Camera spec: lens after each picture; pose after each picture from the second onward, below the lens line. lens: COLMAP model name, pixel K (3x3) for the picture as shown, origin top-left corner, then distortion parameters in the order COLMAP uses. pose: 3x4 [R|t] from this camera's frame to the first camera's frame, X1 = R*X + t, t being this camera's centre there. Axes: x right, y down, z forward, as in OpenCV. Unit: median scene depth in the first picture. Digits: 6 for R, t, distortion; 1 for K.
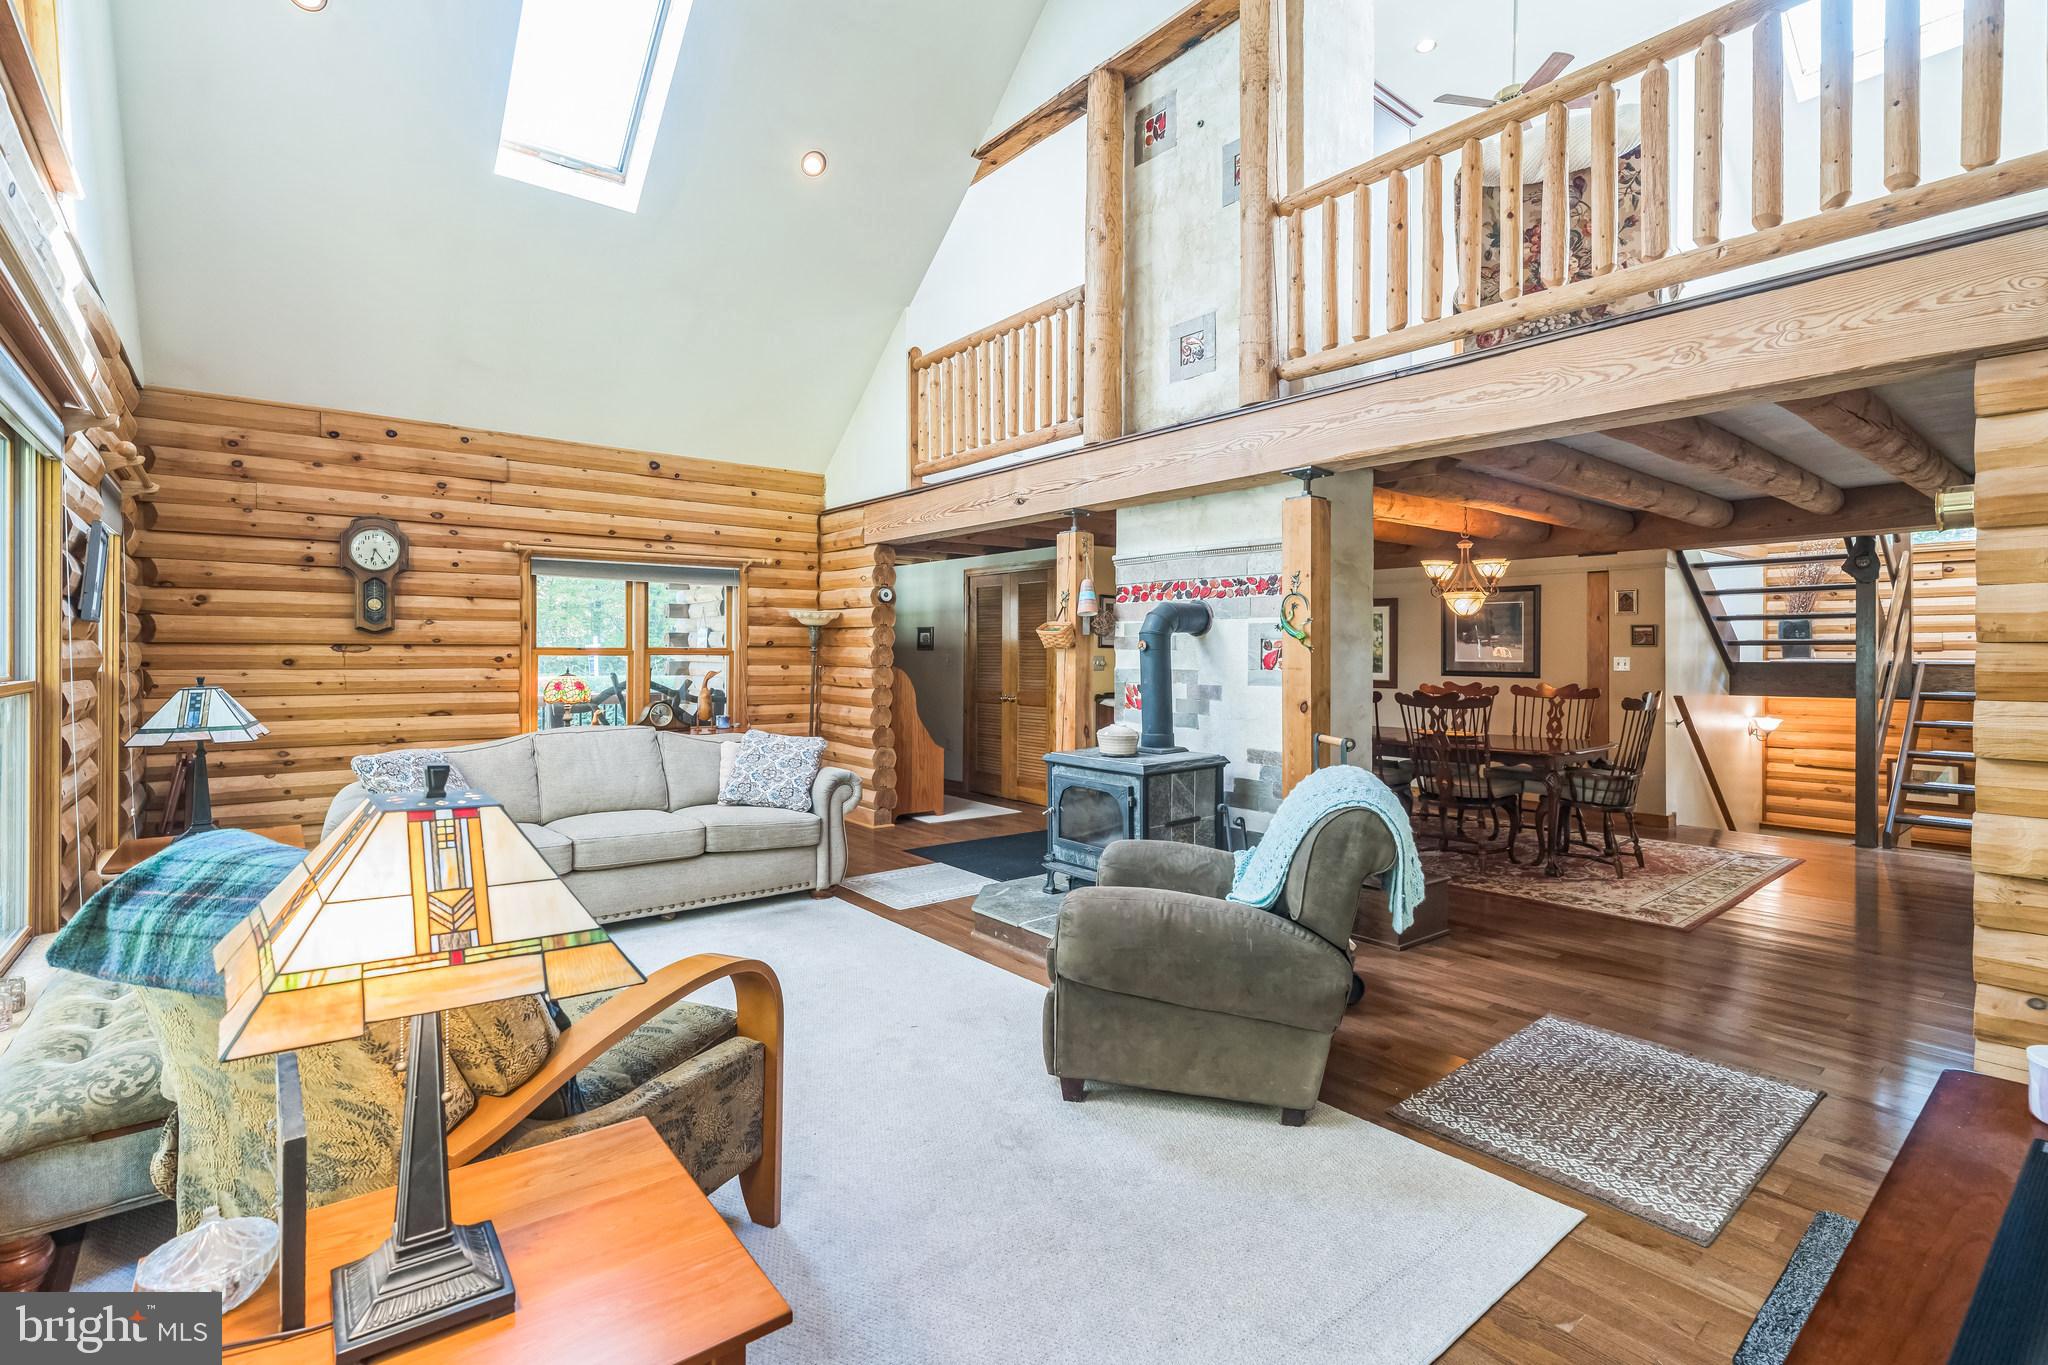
lens RADIAL K [[934.7, 0, 1024.0], [0, 934.7, 682.5], [0, 0, 1]] dist [-0.000435, 0.000683]
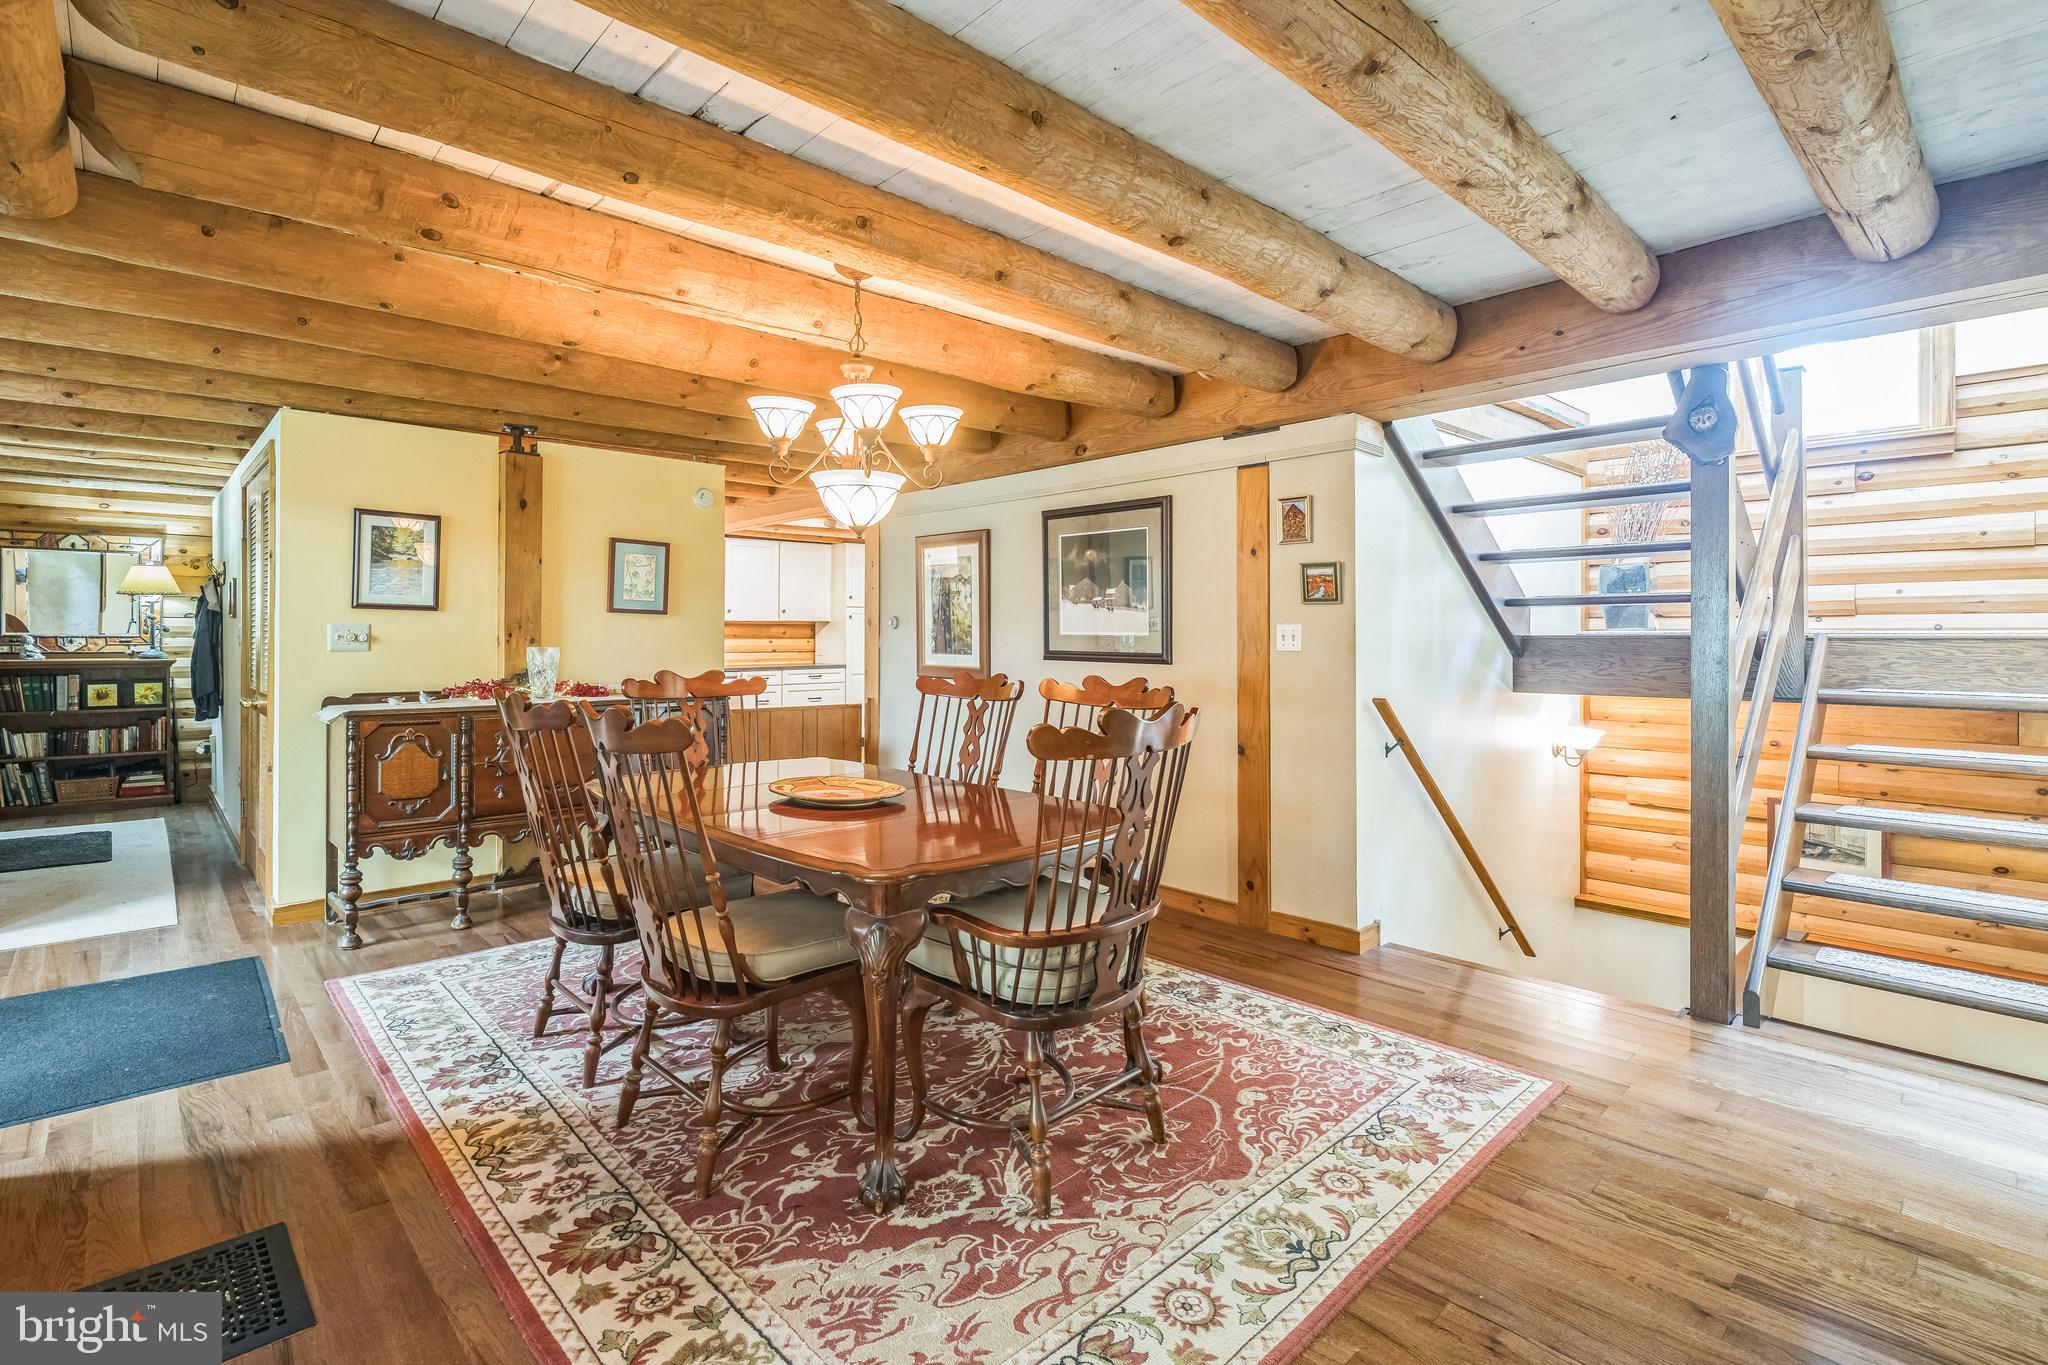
lens RADIAL K [[950.9, 0, 1023.4], [0, 950.9, 665.0], [0, 0, 1]] dist [-0.001992, -0.000077]
pose [[0.997969, -0.004203, 0.063565, 0.454825], [0.004113, 0.999990, 0.001555, -0.005933], [-0.063571, -0.001291, 0.997976, 0.471249]]
